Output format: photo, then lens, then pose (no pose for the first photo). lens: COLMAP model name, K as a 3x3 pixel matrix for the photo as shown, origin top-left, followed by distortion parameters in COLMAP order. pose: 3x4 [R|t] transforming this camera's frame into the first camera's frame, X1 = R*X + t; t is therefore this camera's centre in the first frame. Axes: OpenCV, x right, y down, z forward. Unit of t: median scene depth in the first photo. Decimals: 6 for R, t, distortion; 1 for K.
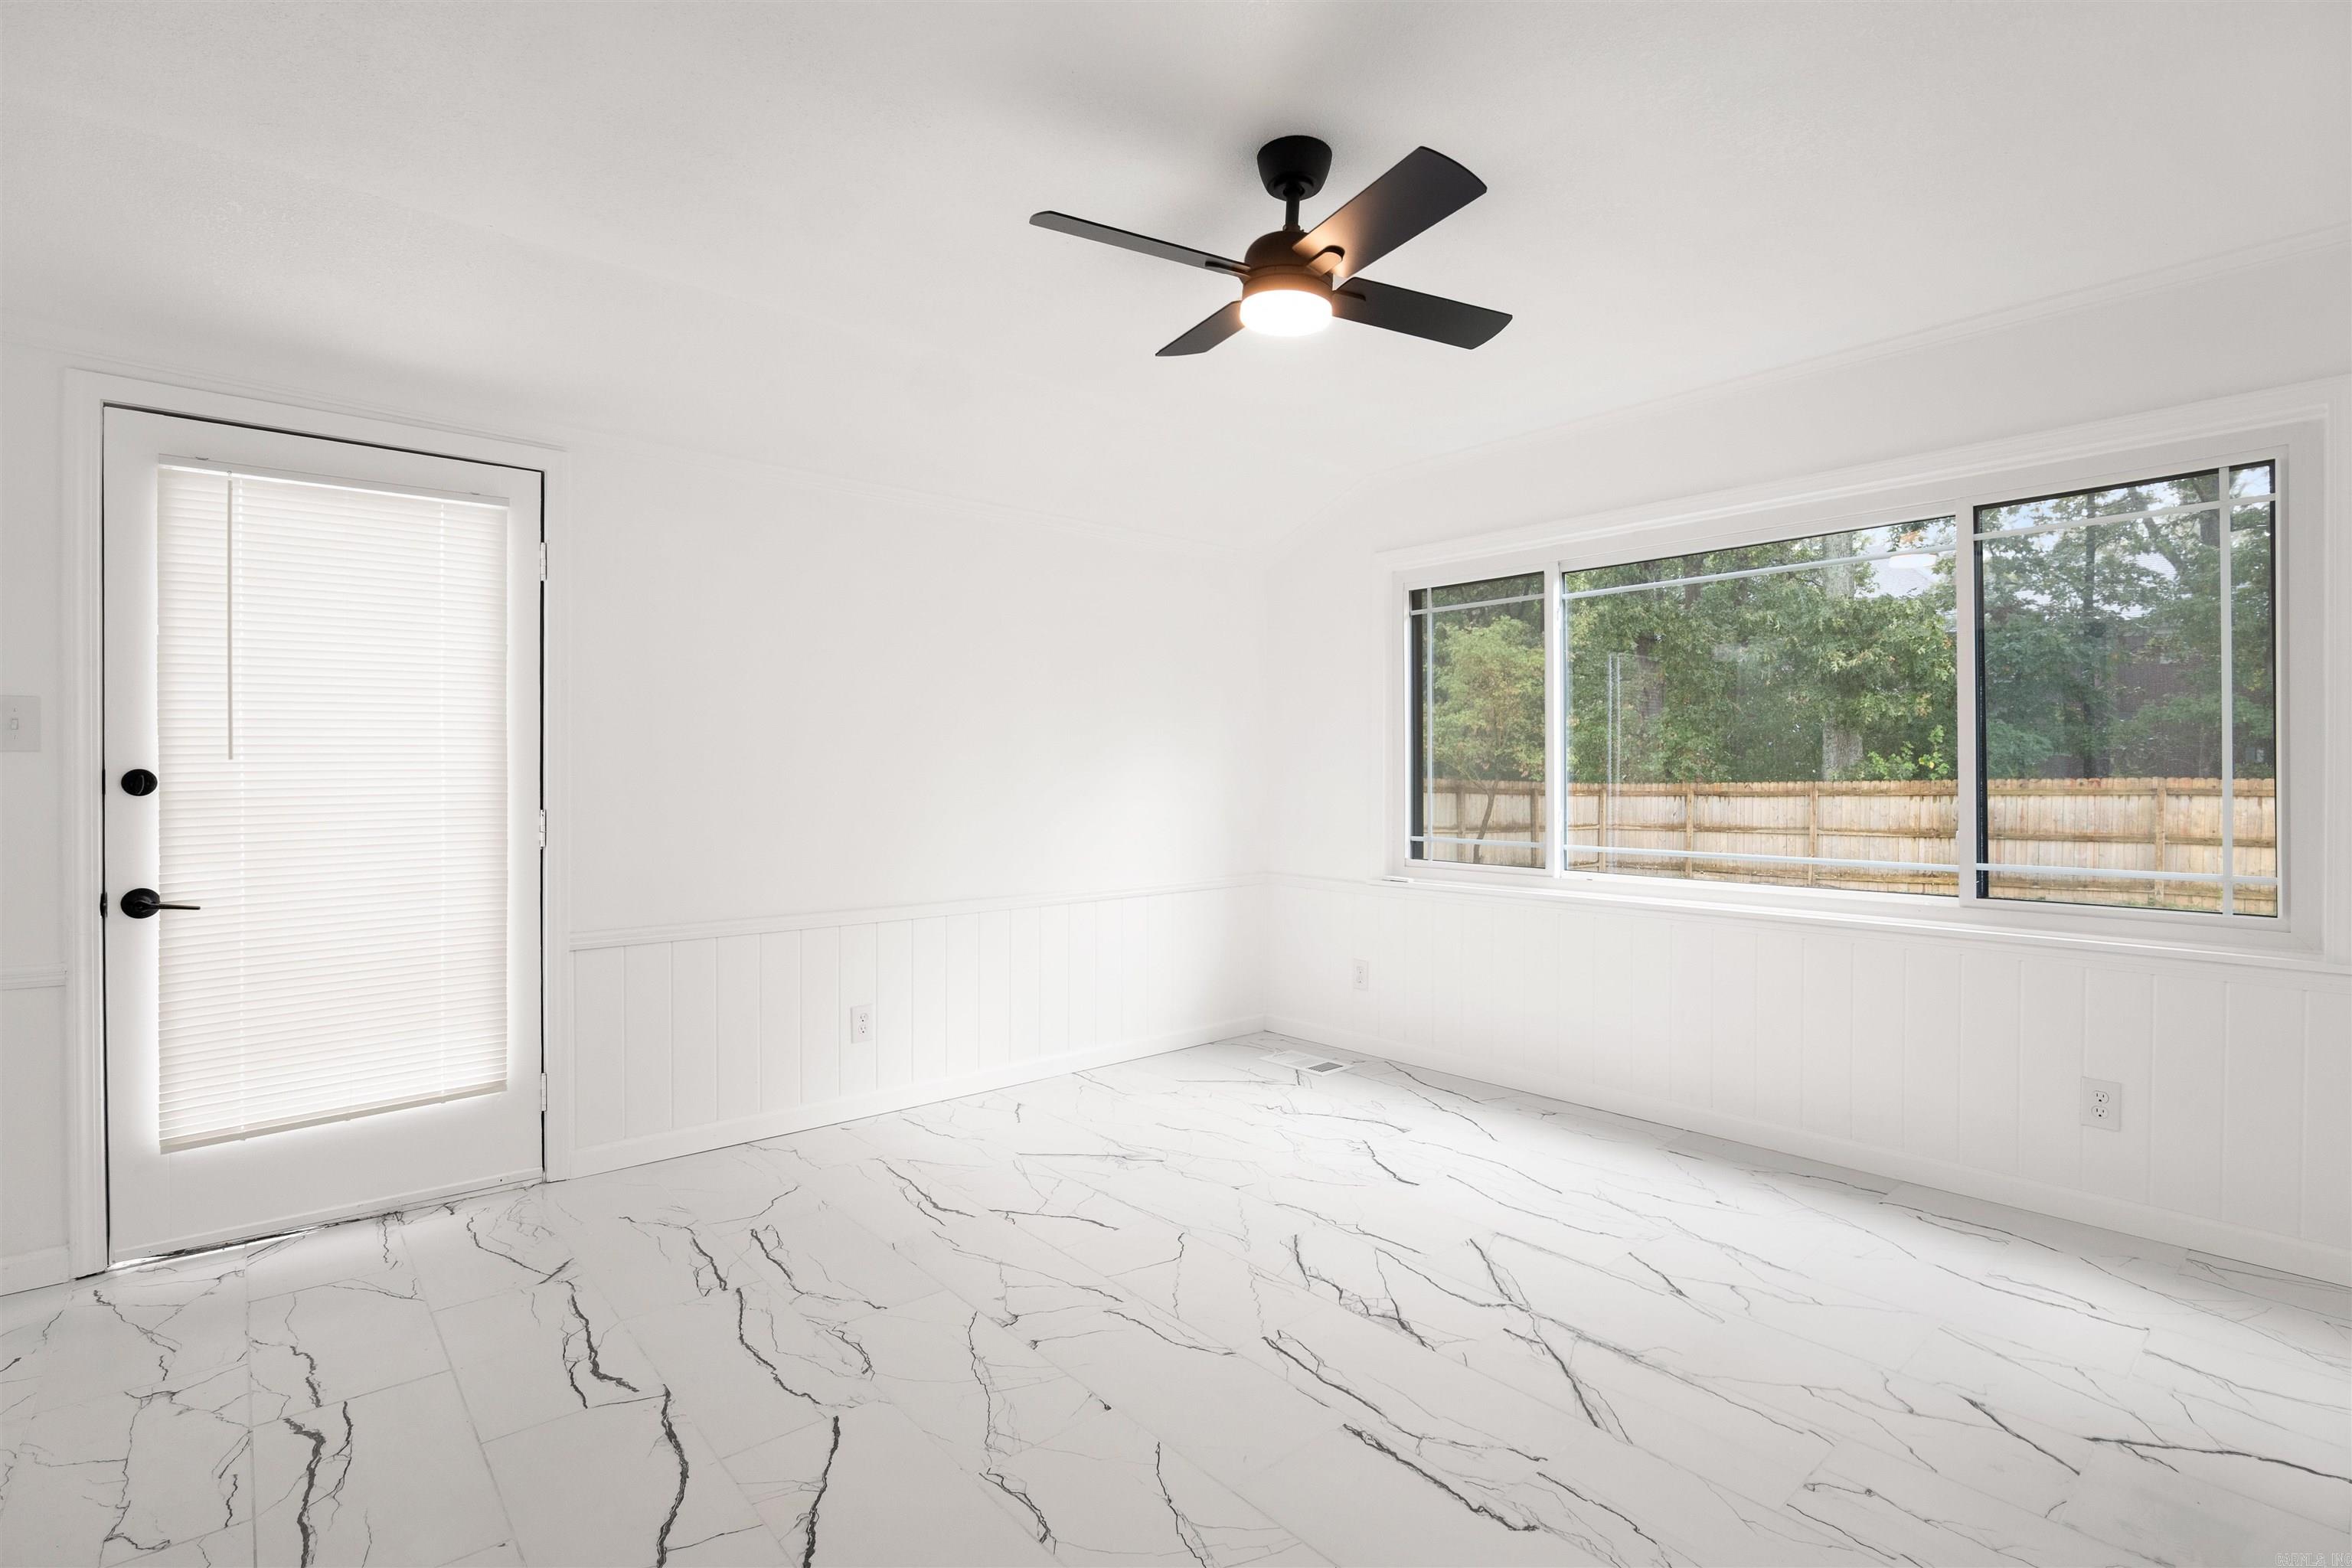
lens RADIAL K [[1096.2, 0, 1186.1], [0, 1096.2, 781.3], [0, 0, 1]] dist [-0.014633, 0.001314]
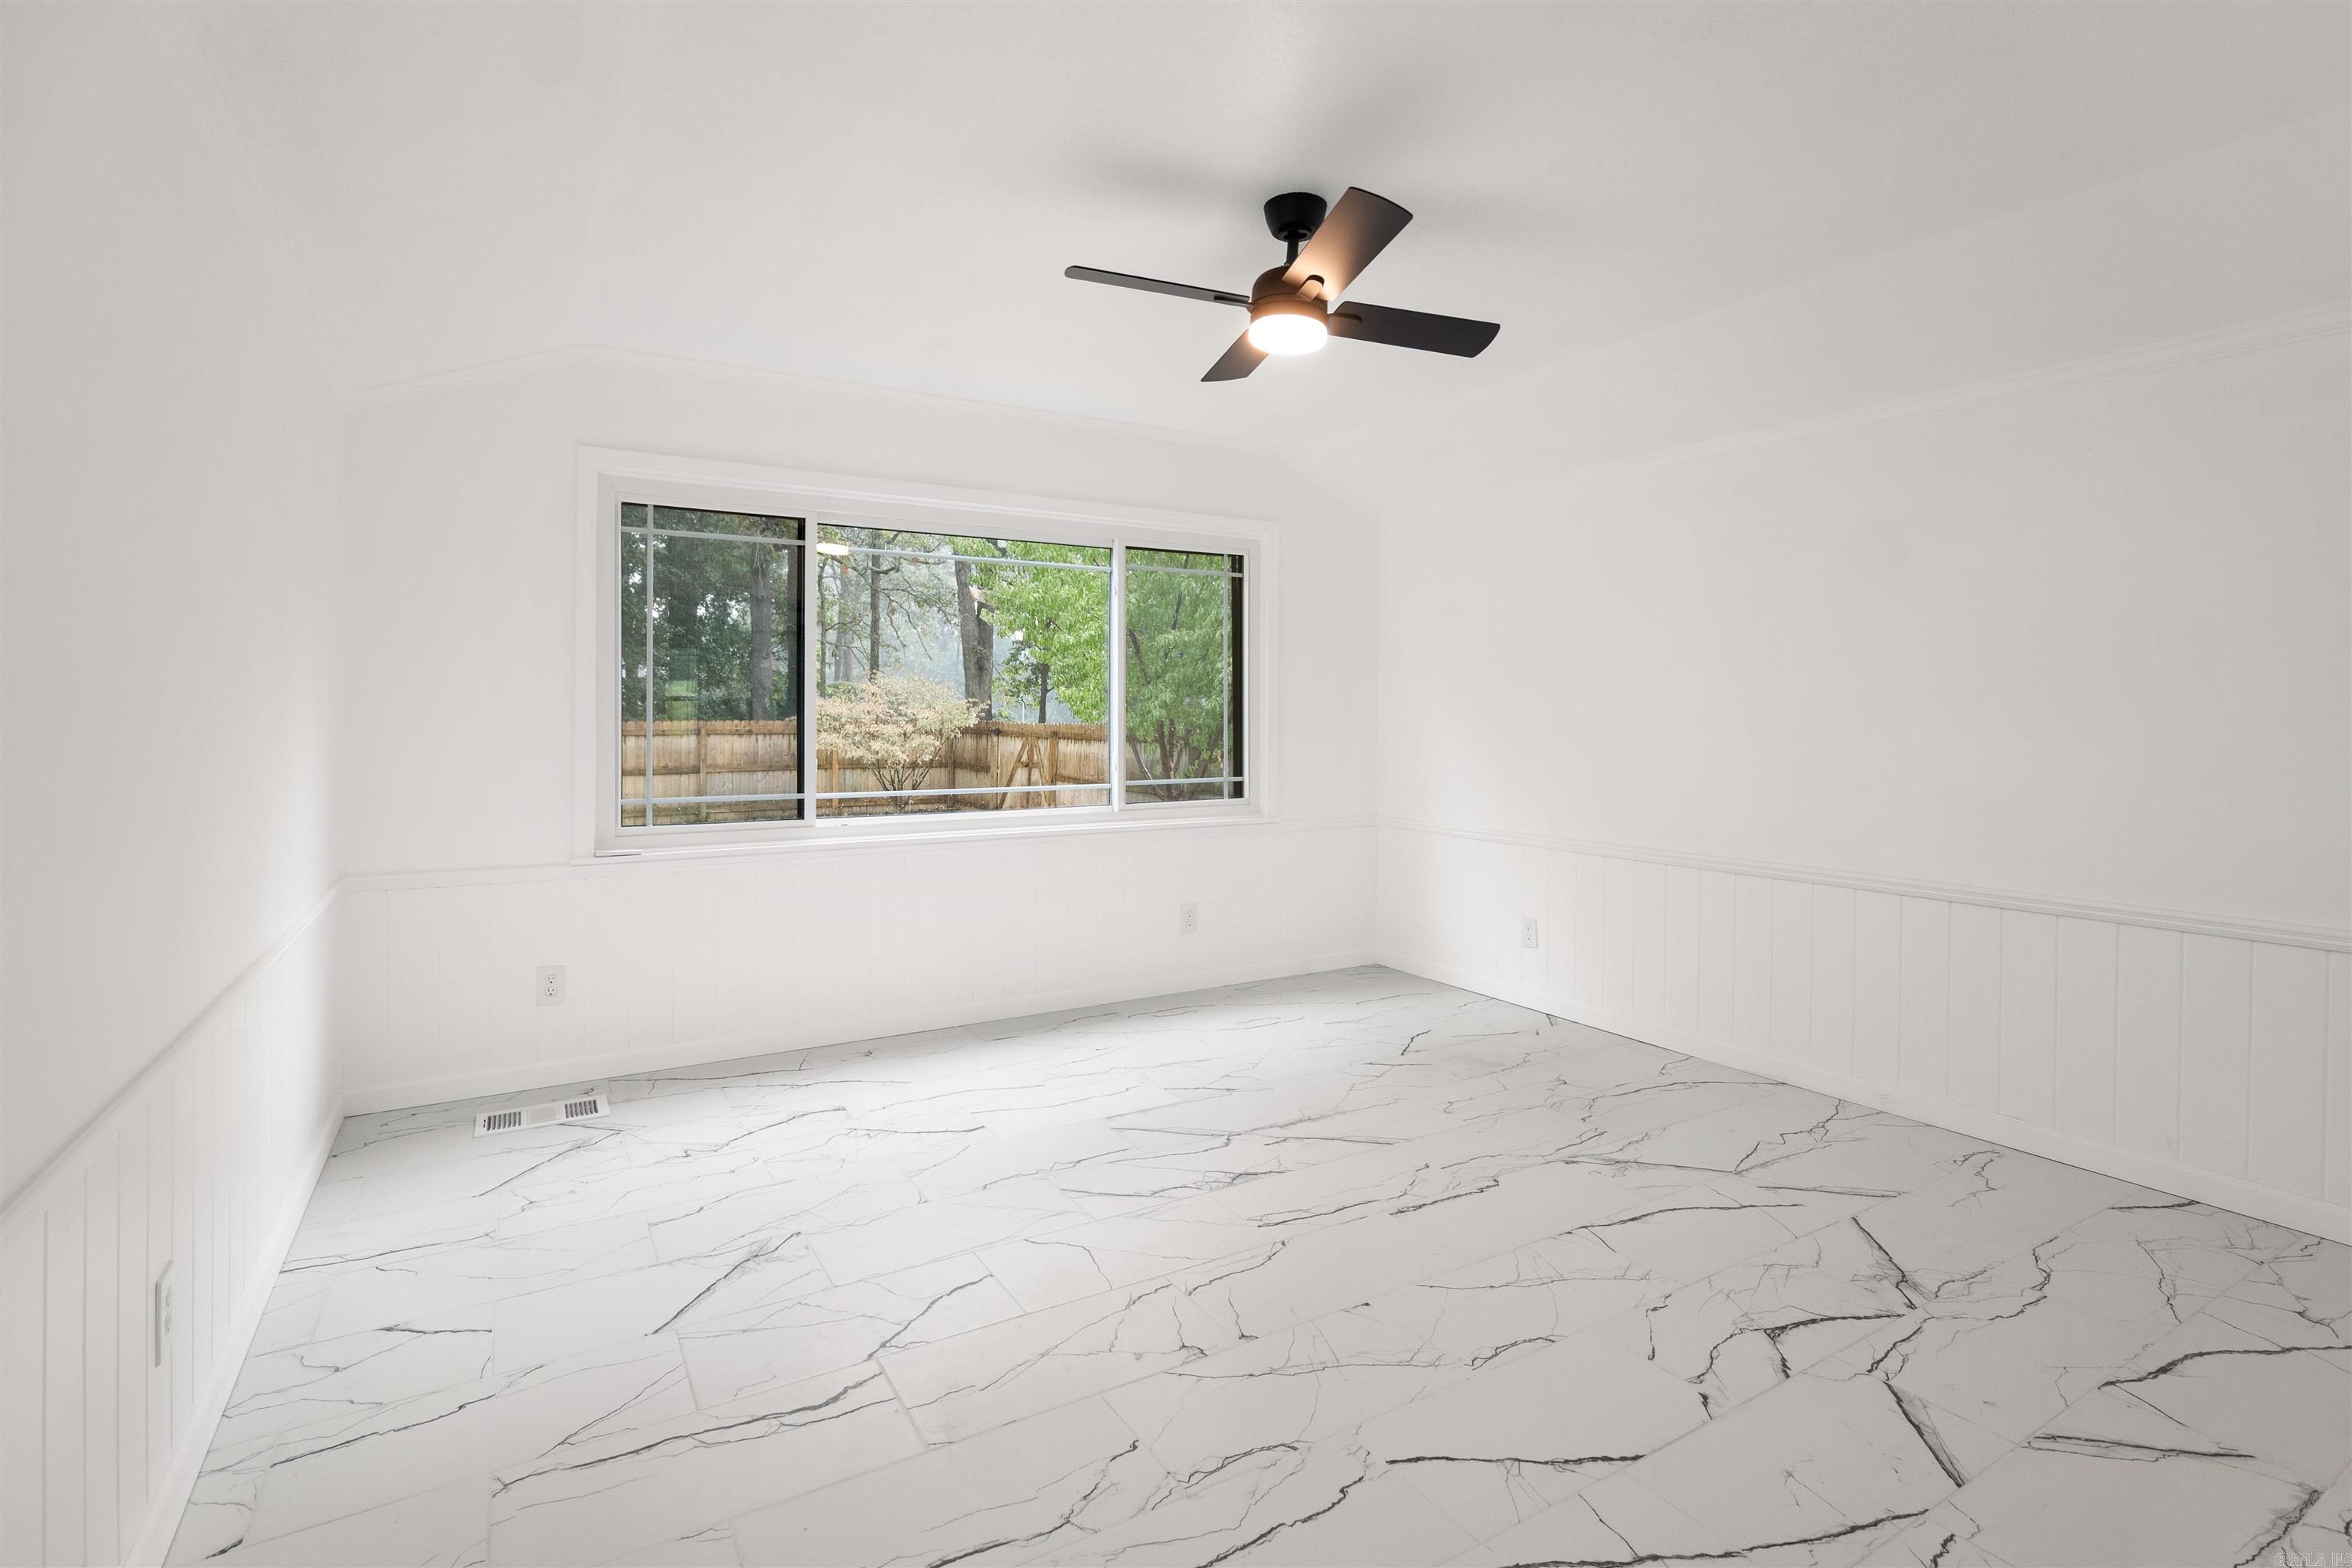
lens RADIAL K [[1112.9, 0, 1177.0], [0, 1112.9, 702.0], [0, 0, 1]] dist [-0.015840, 0.000469]
pose [[0.176914, 0.014384, 0.984121, -0.993039], [0.003739, 0.999876, -0.015286, -0.013872], [-0.984219, 0.006384, 0.176838, 0.808073]]
